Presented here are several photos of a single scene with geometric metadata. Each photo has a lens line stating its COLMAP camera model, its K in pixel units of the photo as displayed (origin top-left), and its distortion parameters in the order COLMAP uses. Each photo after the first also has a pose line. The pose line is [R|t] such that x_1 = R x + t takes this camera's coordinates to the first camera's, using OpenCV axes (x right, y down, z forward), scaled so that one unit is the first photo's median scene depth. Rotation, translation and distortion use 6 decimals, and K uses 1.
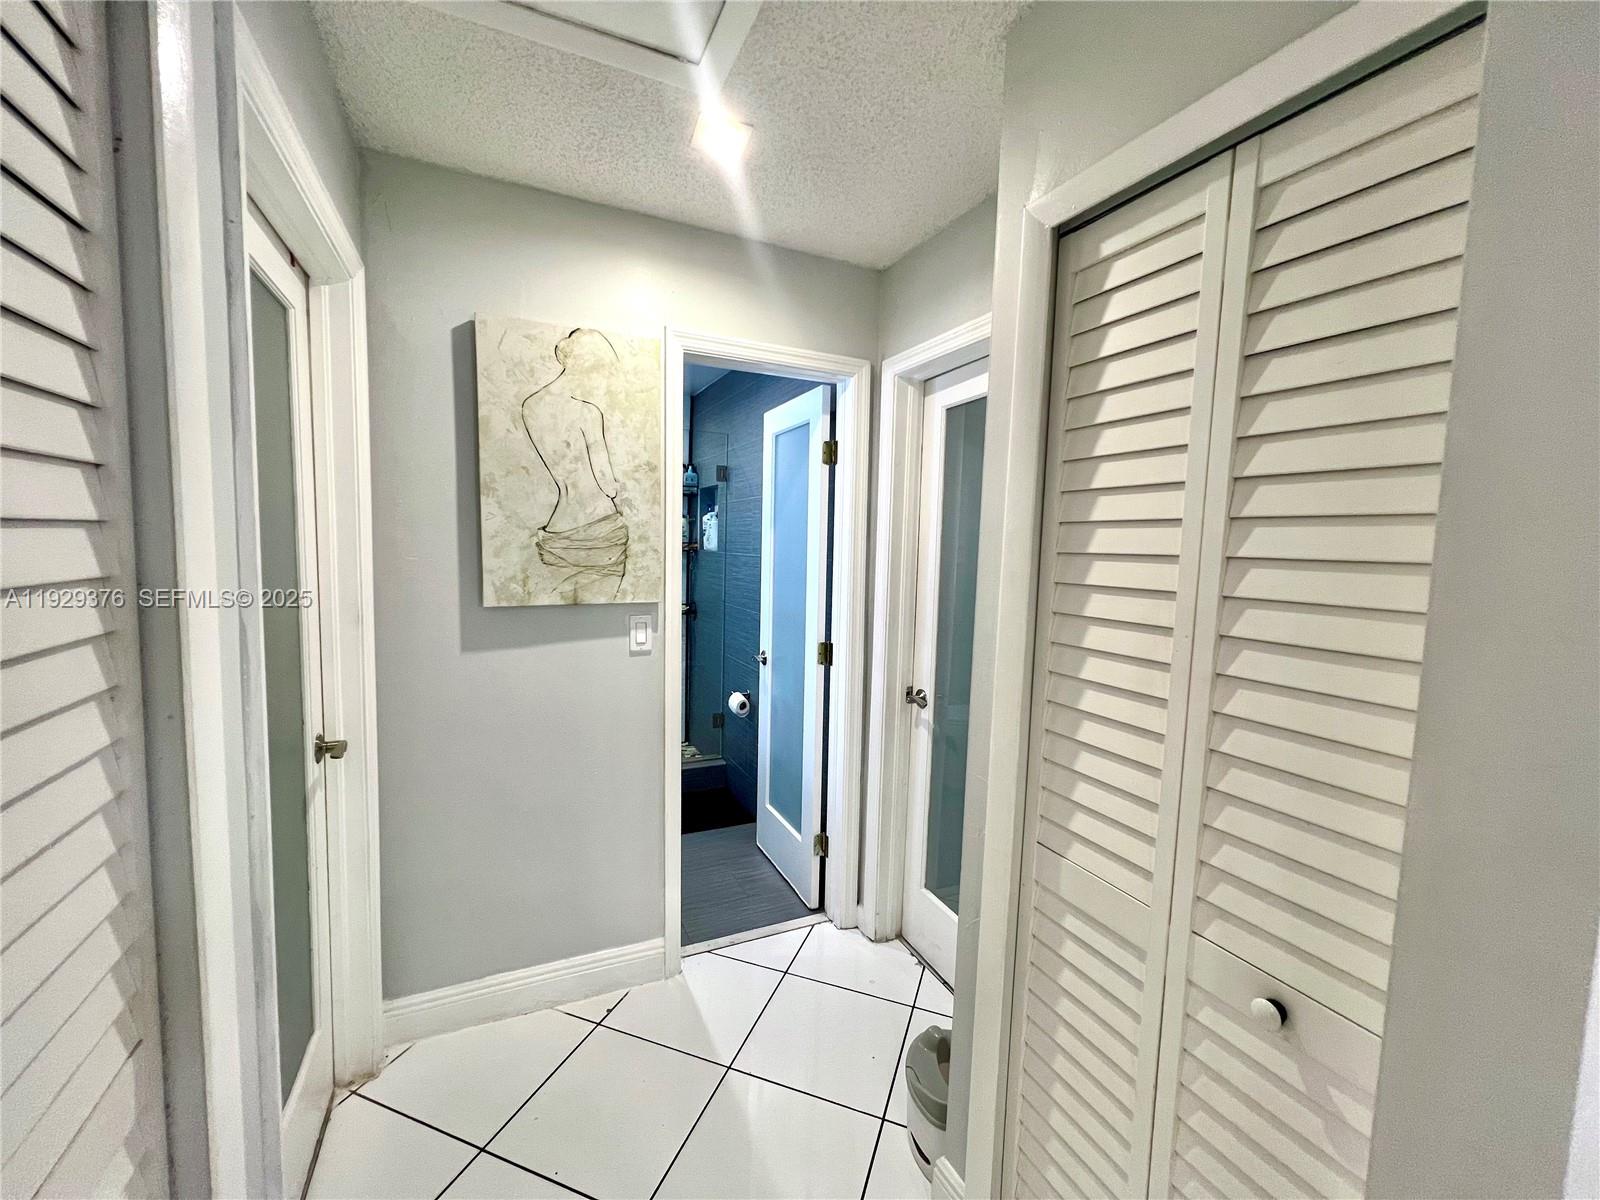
lens RADIAL K [[645.0, 0, 795.0], [0, 645.0, 597.9], [0, 0, 1]] dist [-0.001808, 0.001197]
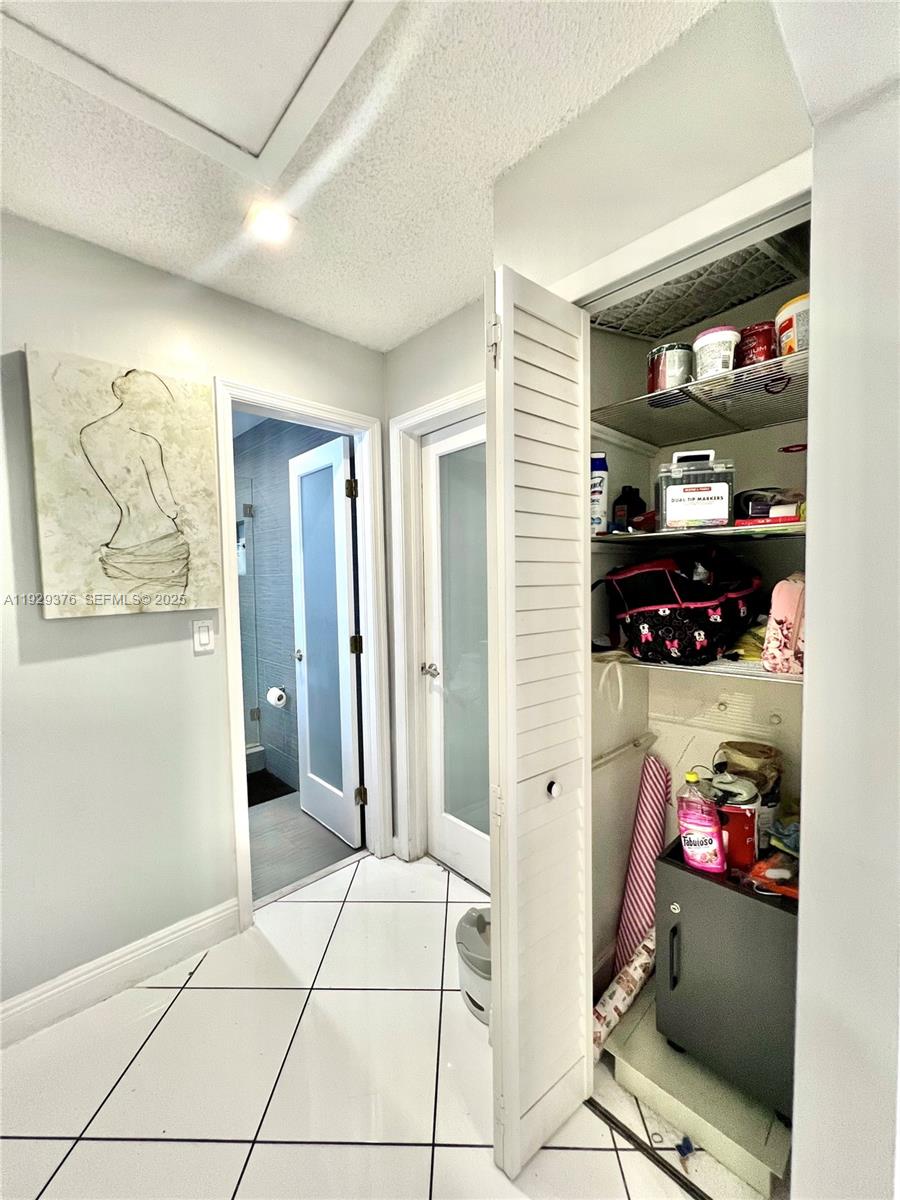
lens RADIAL K [[483.8, 0, 450.7], [0, 483.8, 599.3], [0, 0, 1]] dist [-0.001808, 0.001197]
pose [[0.946368, -0.054196, 0.318511, -0.092241], [0.065238, 0.997579, -0.024095, 0.039433], [-0.316434, 0.043582, 0.947613, 0.030760]]
